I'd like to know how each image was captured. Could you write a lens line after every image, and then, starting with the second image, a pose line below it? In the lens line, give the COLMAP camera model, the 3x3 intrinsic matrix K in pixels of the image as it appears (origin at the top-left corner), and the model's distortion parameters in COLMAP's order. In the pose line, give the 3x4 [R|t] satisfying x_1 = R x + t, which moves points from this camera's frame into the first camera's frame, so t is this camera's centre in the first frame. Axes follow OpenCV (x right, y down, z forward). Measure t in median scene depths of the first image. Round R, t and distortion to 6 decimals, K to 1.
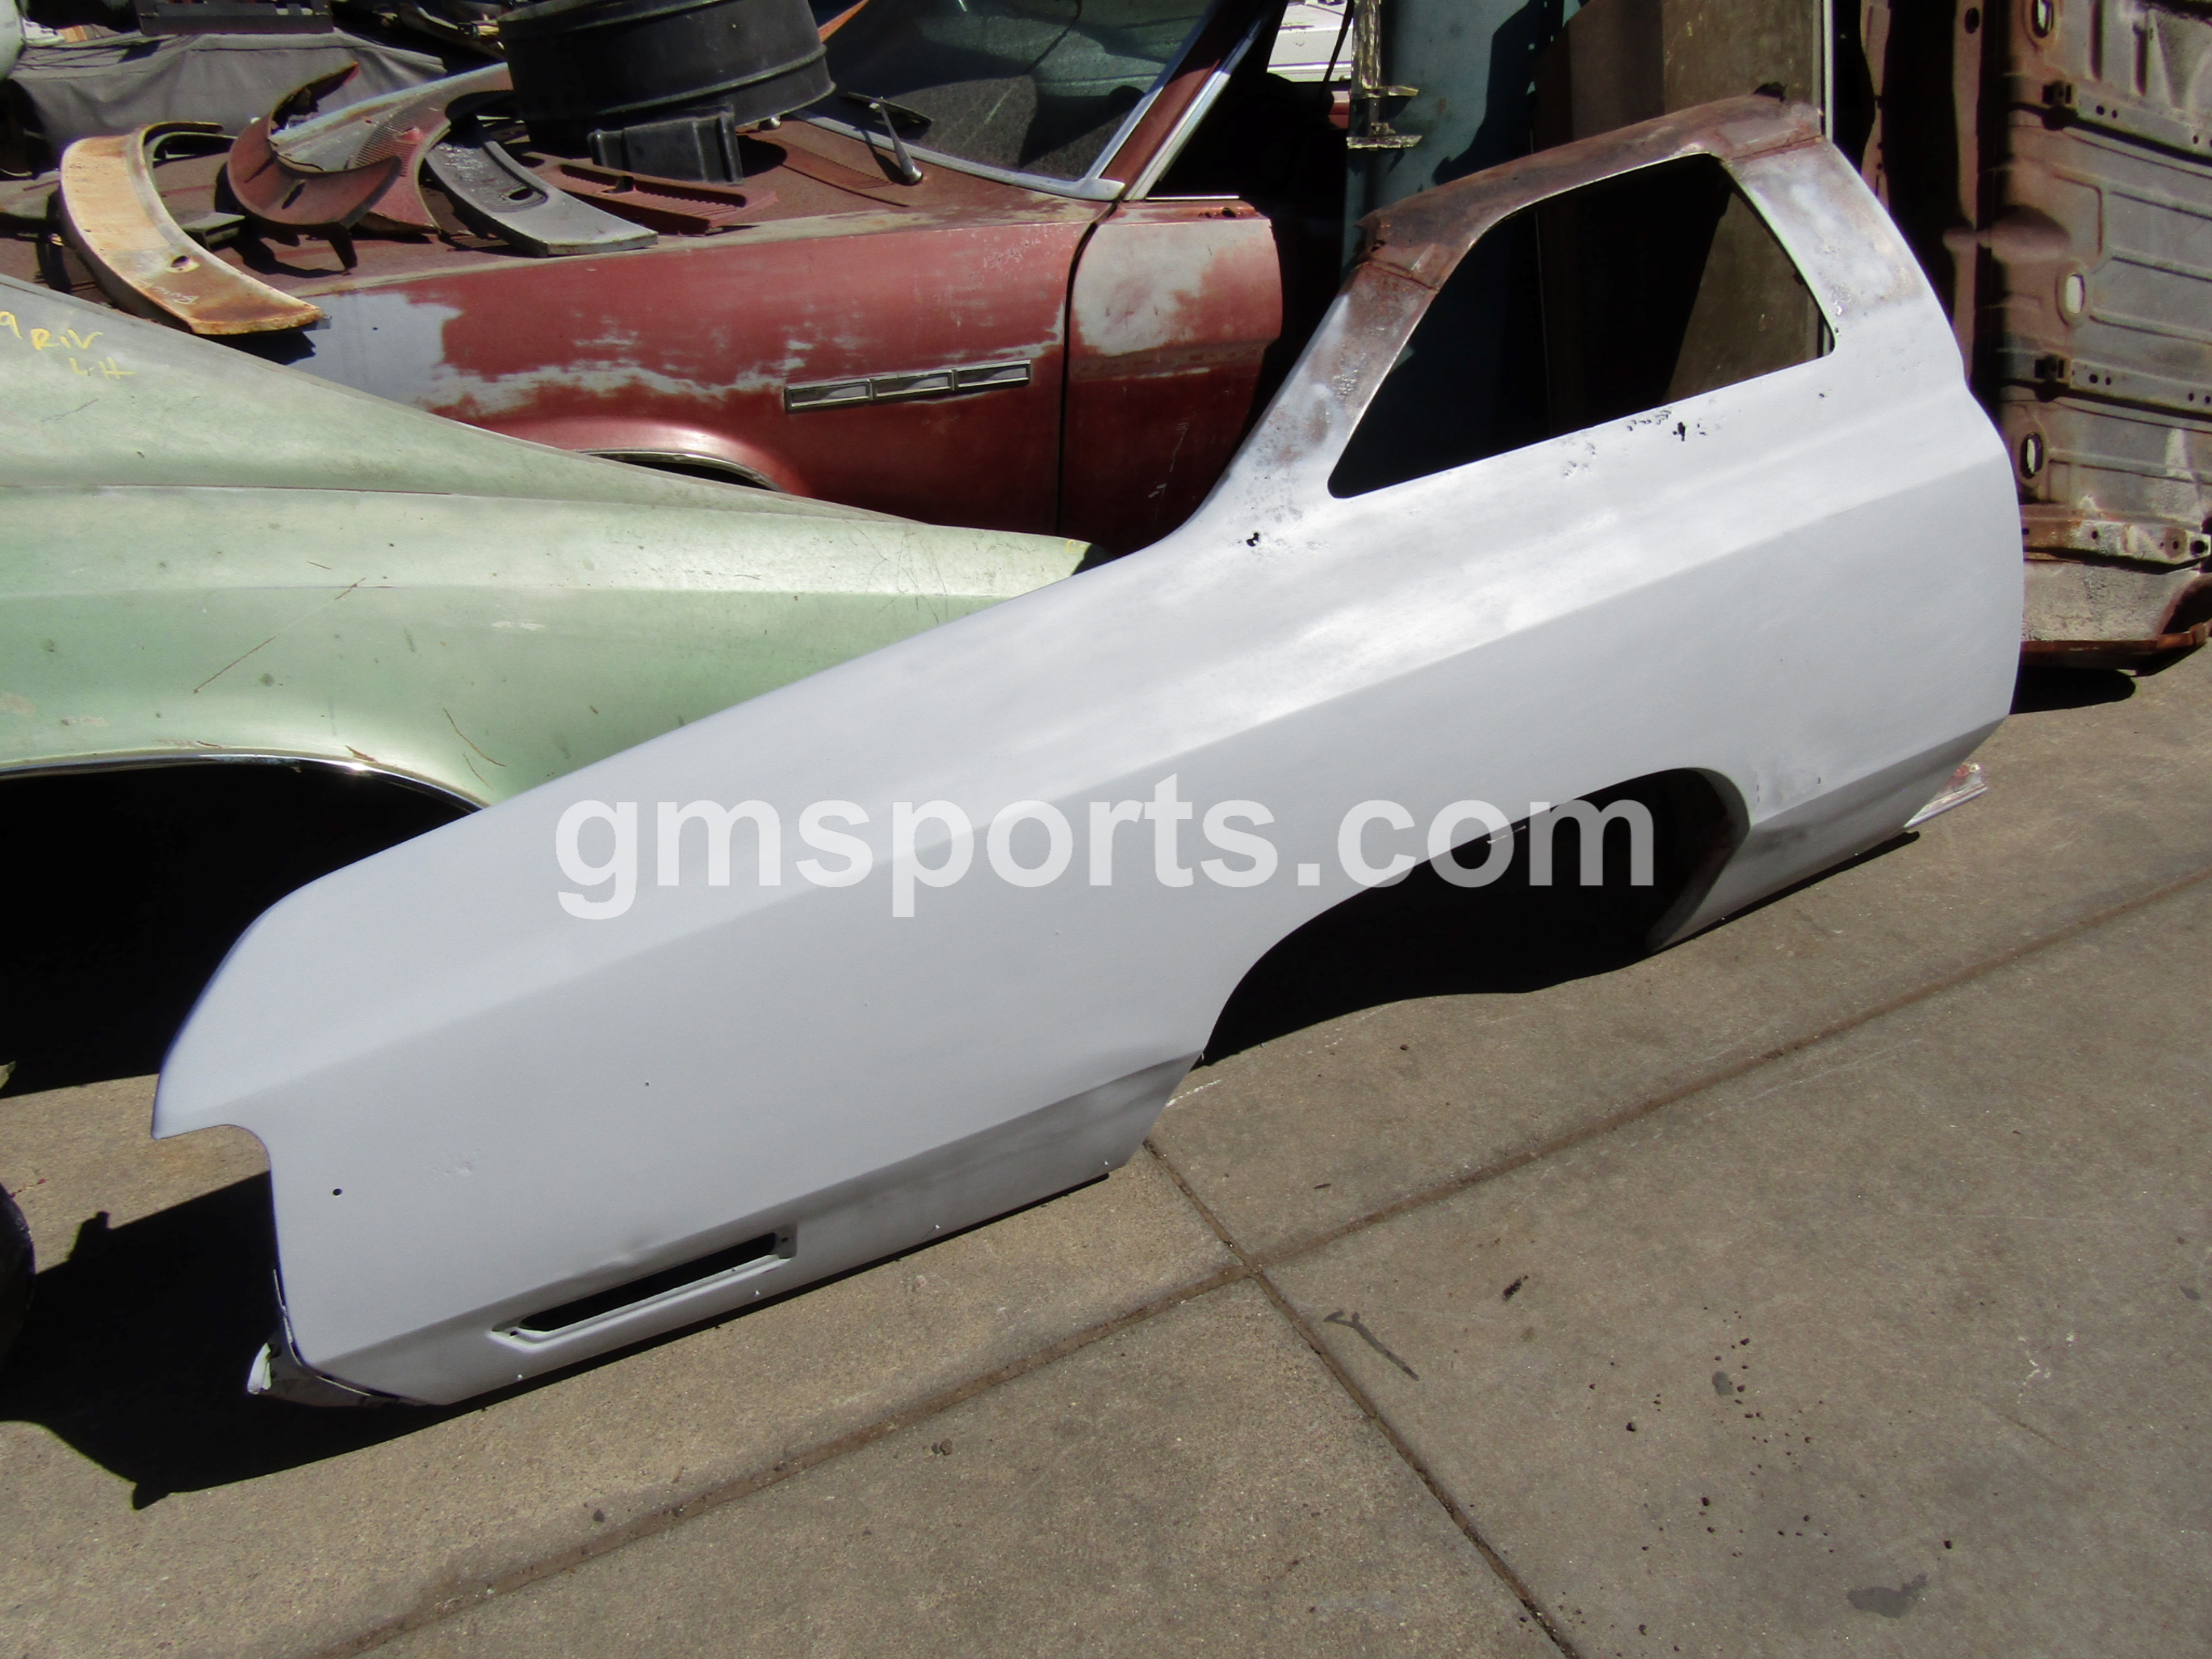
lens RADIAL K [[1577.2, 0, 1131.9], [0, 1577.2, 837.5], [0, 0, 1]] dist [-0.002920, -0.005120]
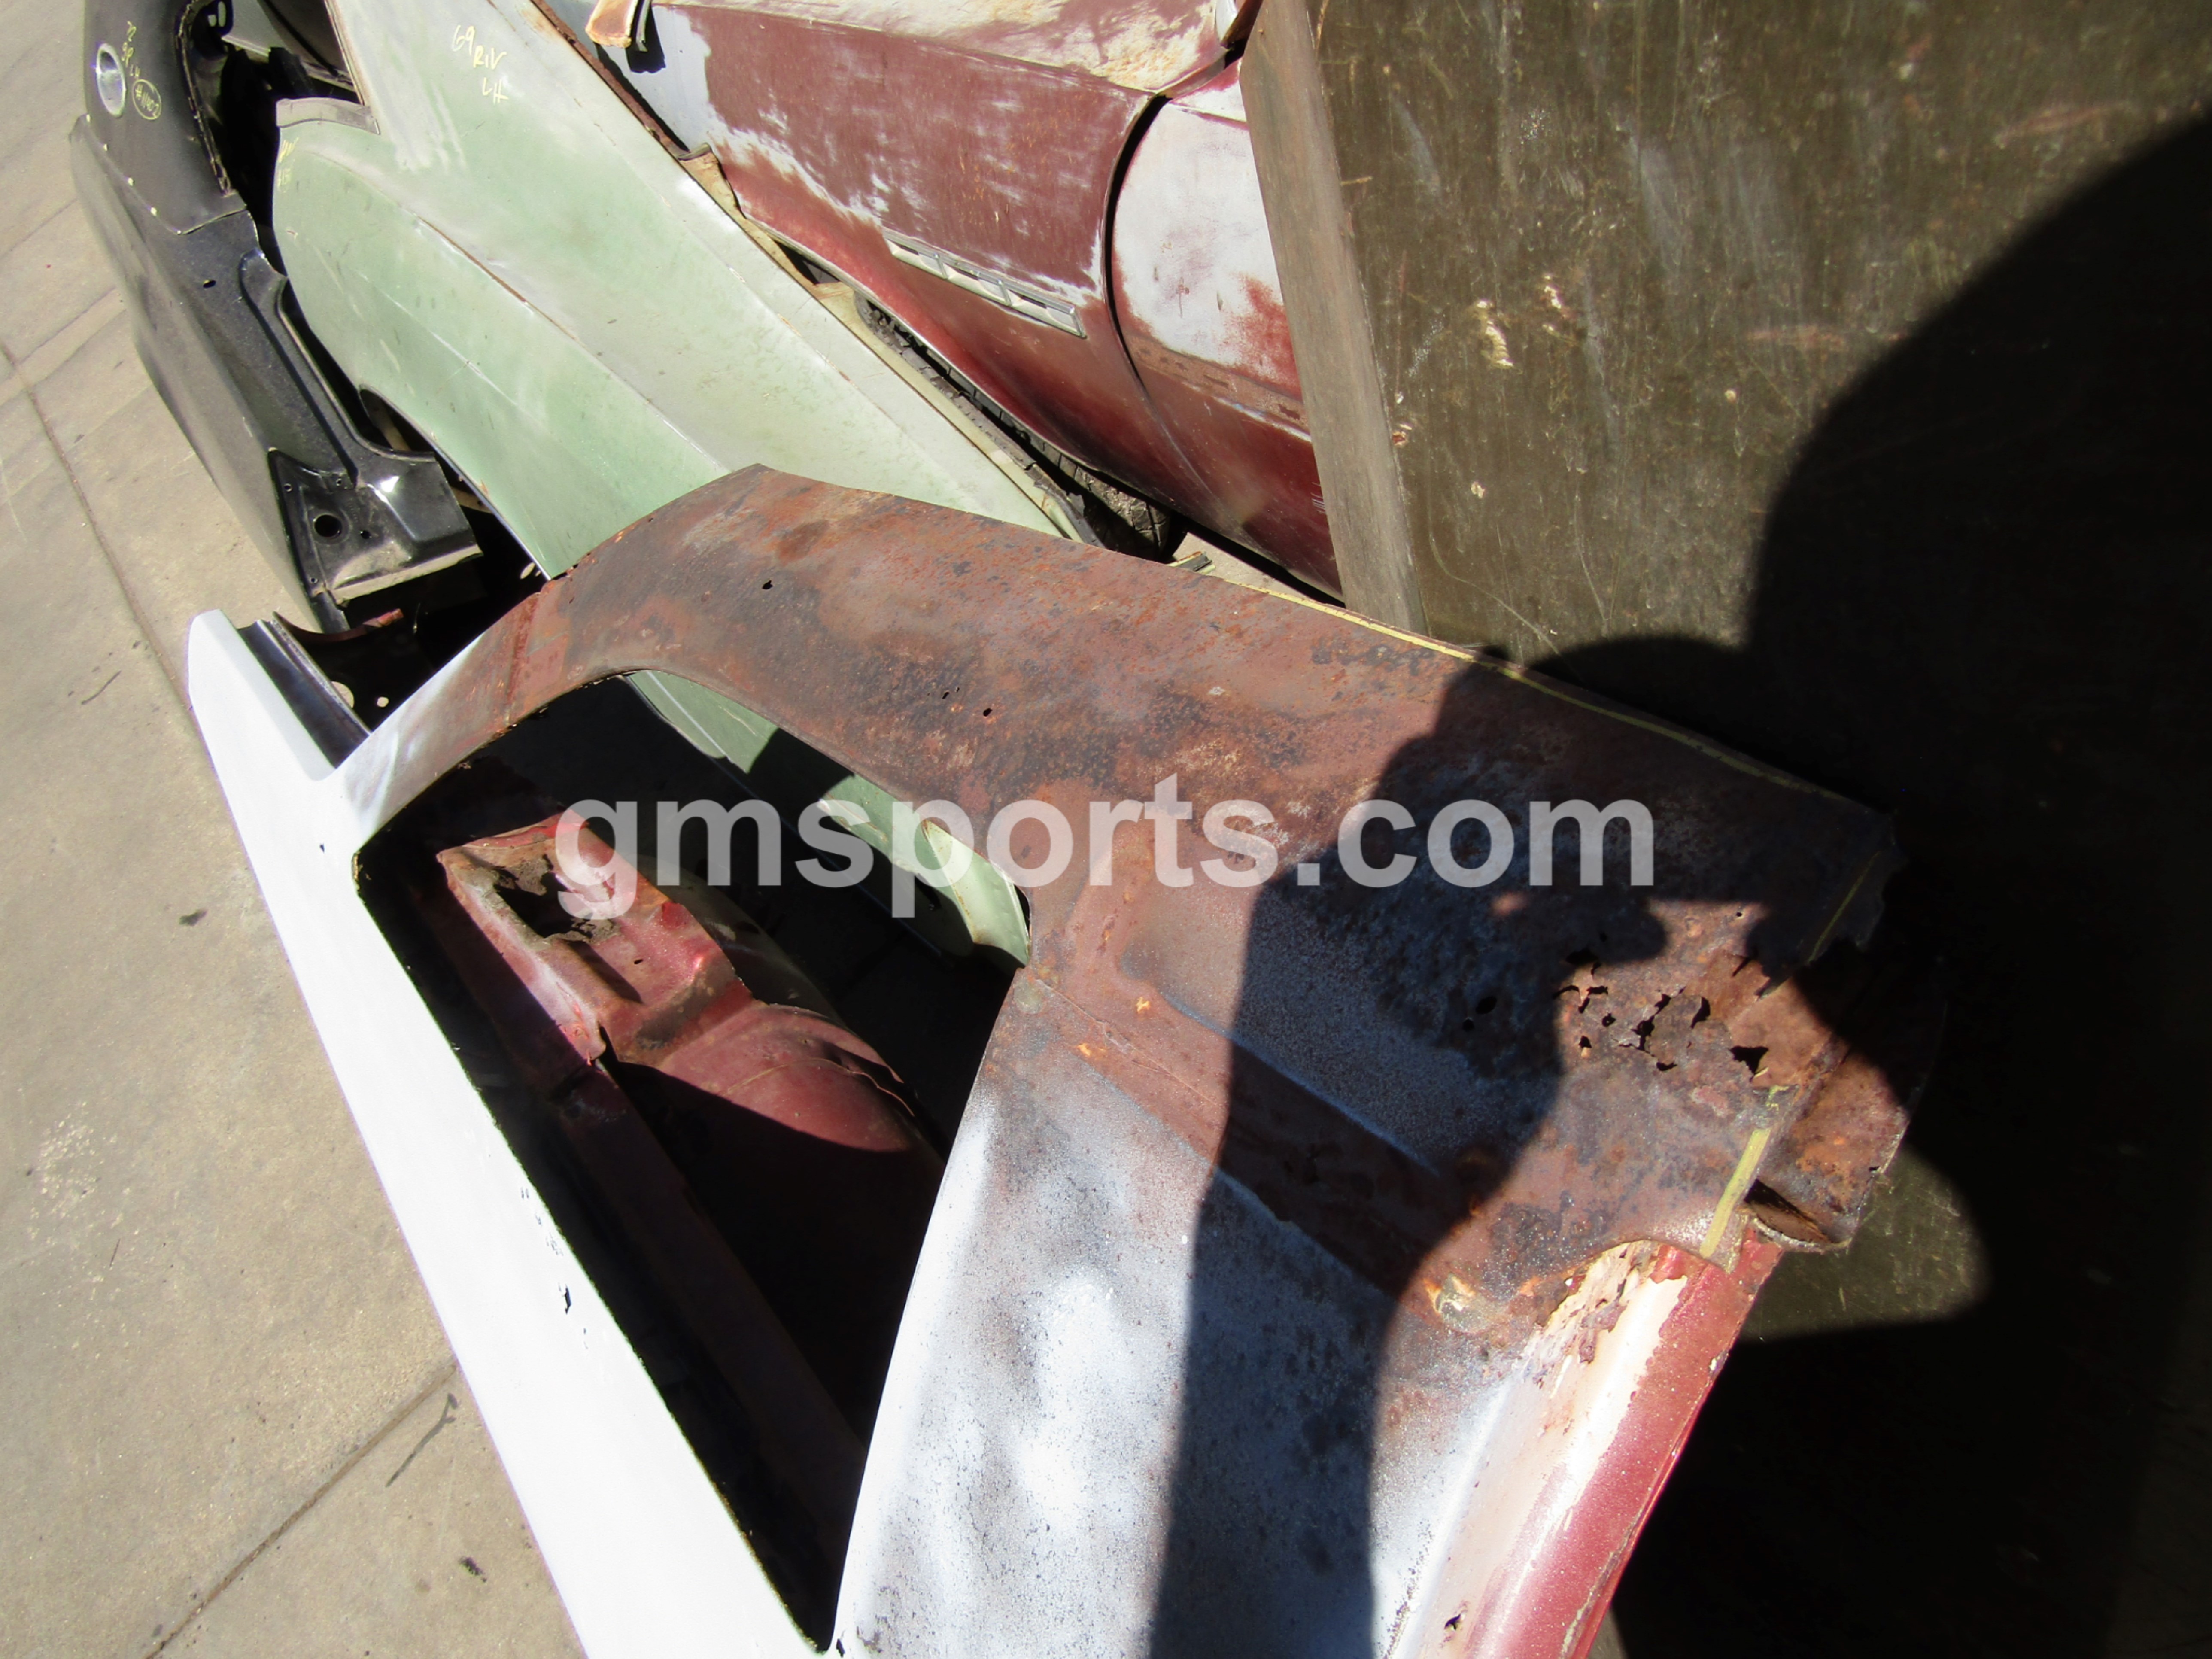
lens RADIAL K [[1564.5, 0, 1096.9], [0, 1564.5, 854.0], [0, 0, 1]] dist [0.003651, -0.007440]
pose [[0.142494, 0.707756, -0.691937, 0.506784], [-0.117463, 0.706222, 0.698178, -0.584049], [0.982801, -0.018209, 0.183768, 0.911889]]
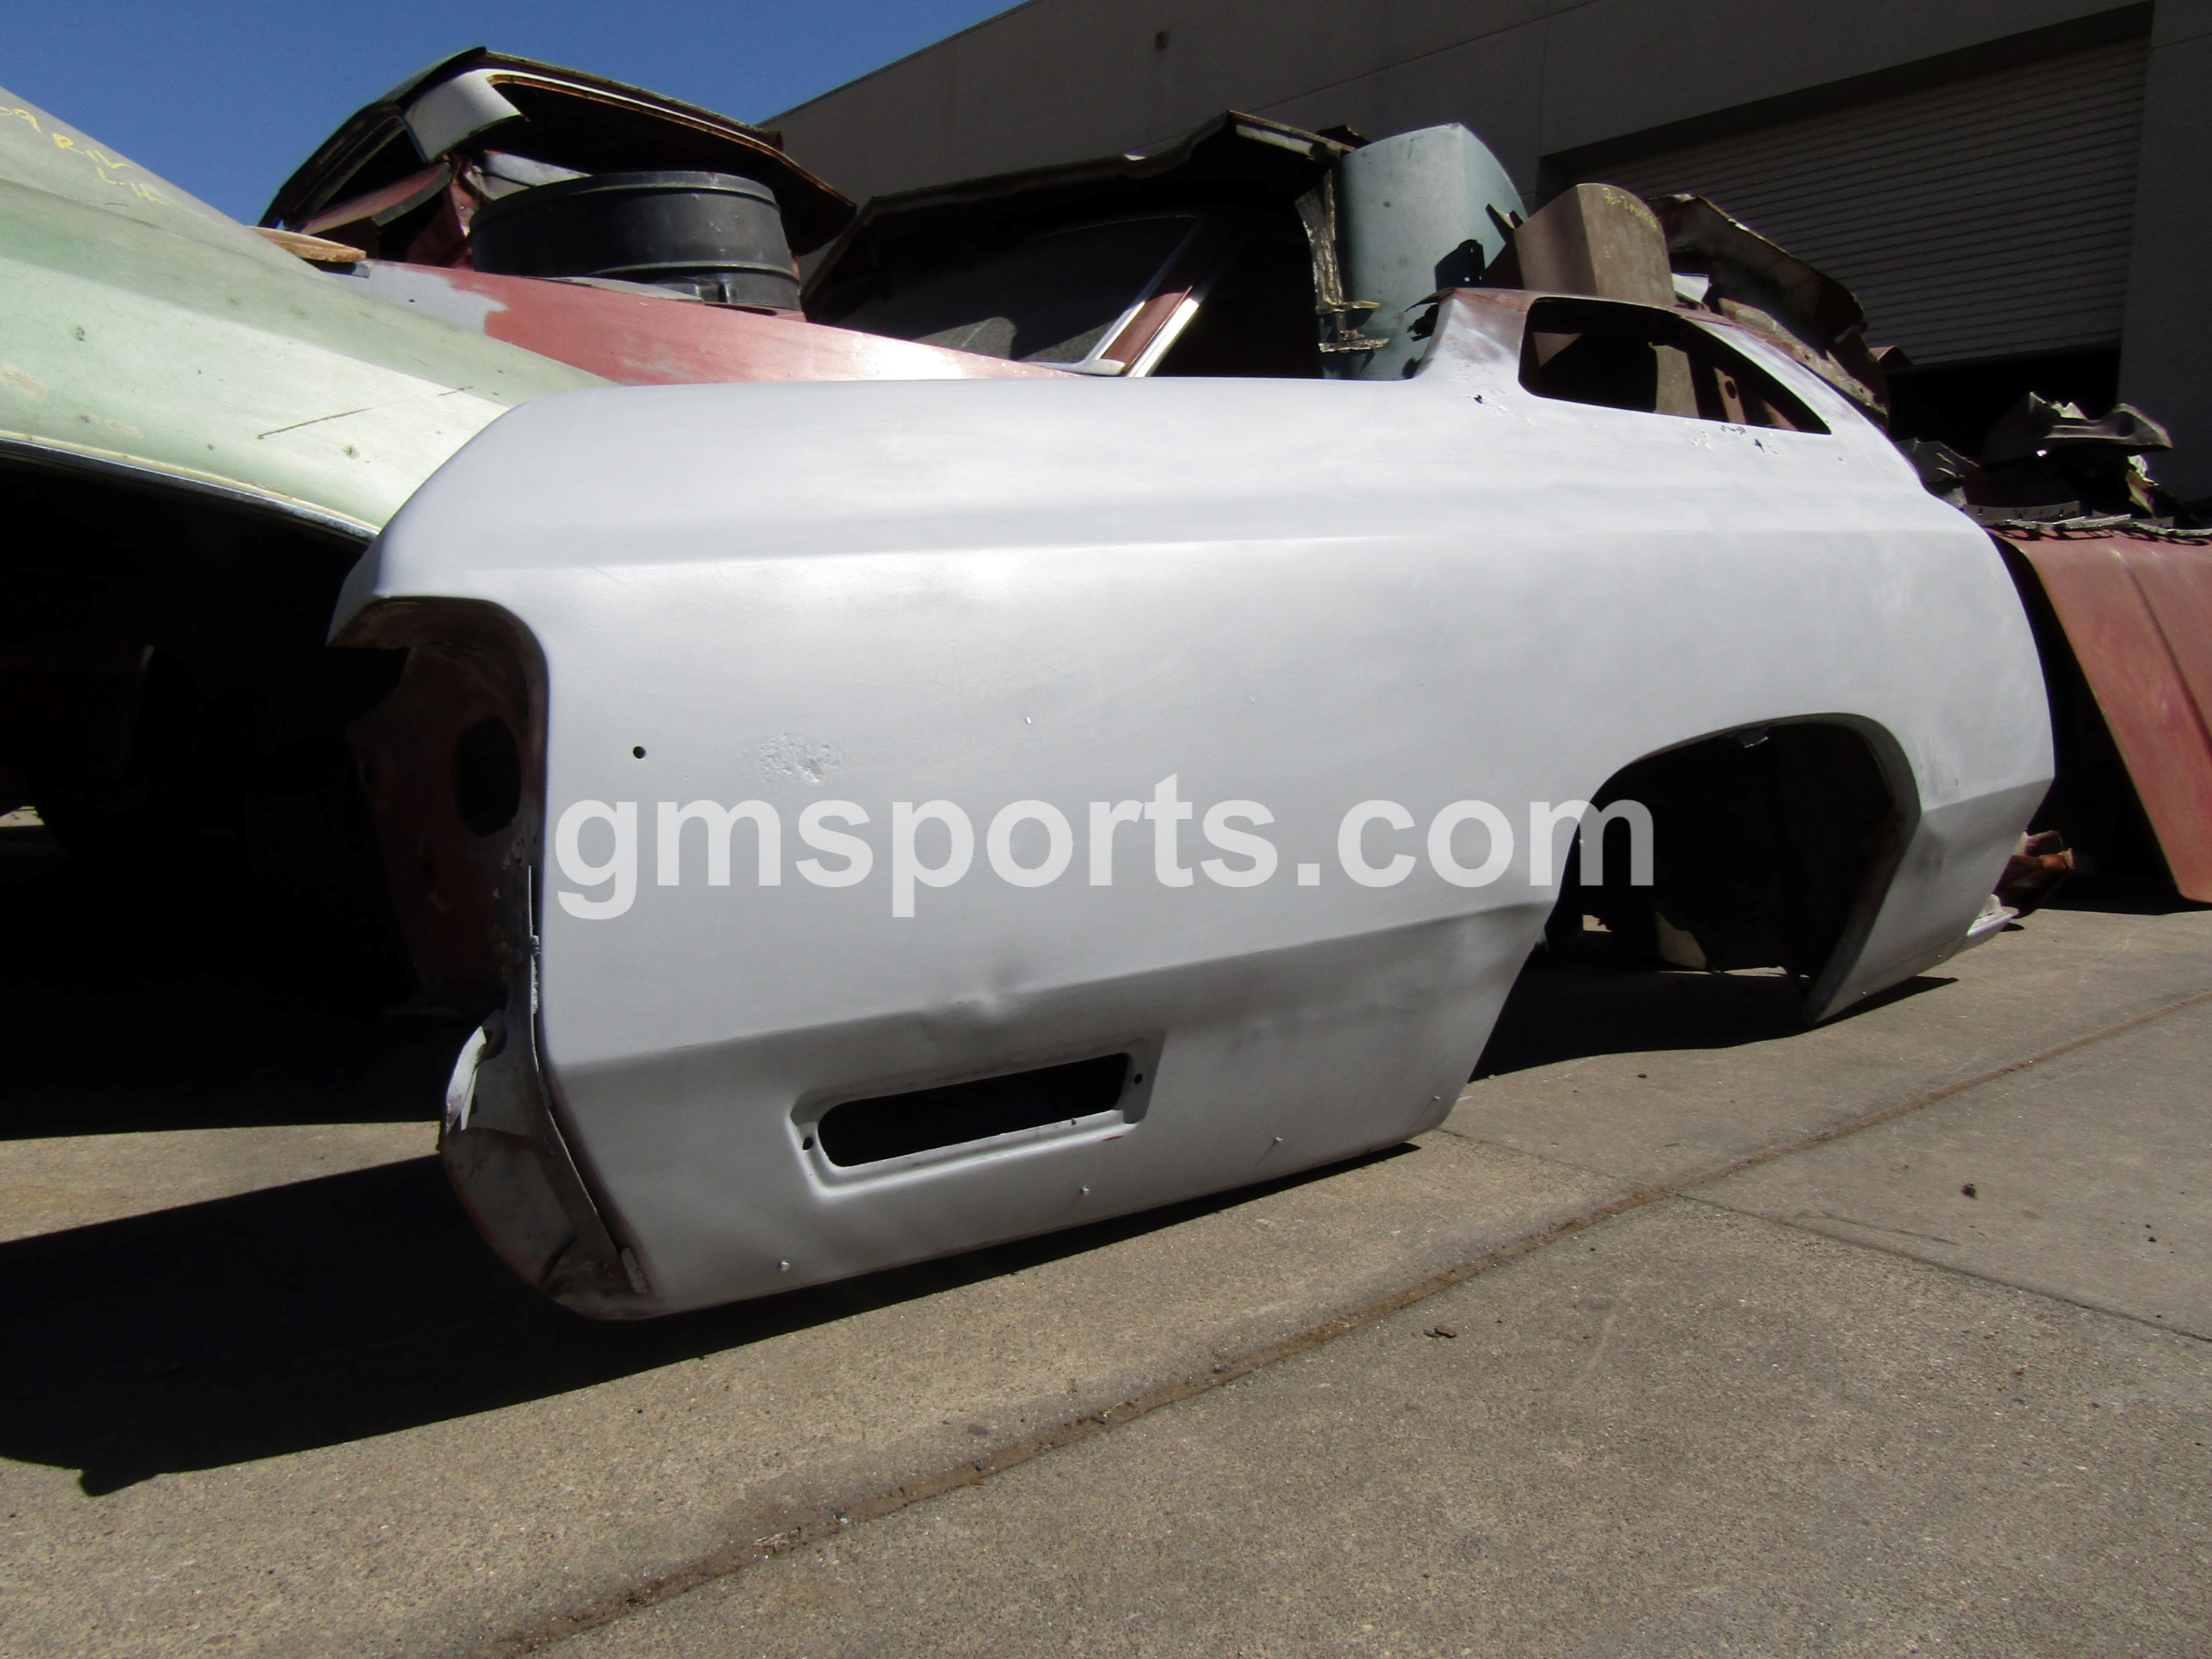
lens RADIAL K [[1573.1, 0, 1133.5], [0, 1573.1, 832.7], [0, 0, 1]] dist [-0.003082, -0.005134]
pose [[0.971945, -0.022623, 0.234118, -0.258403], [0.120402, 0.902919, -0.412601, 0.299117], [-0.202055, 0.429214, 0.880312, 0.238414]]
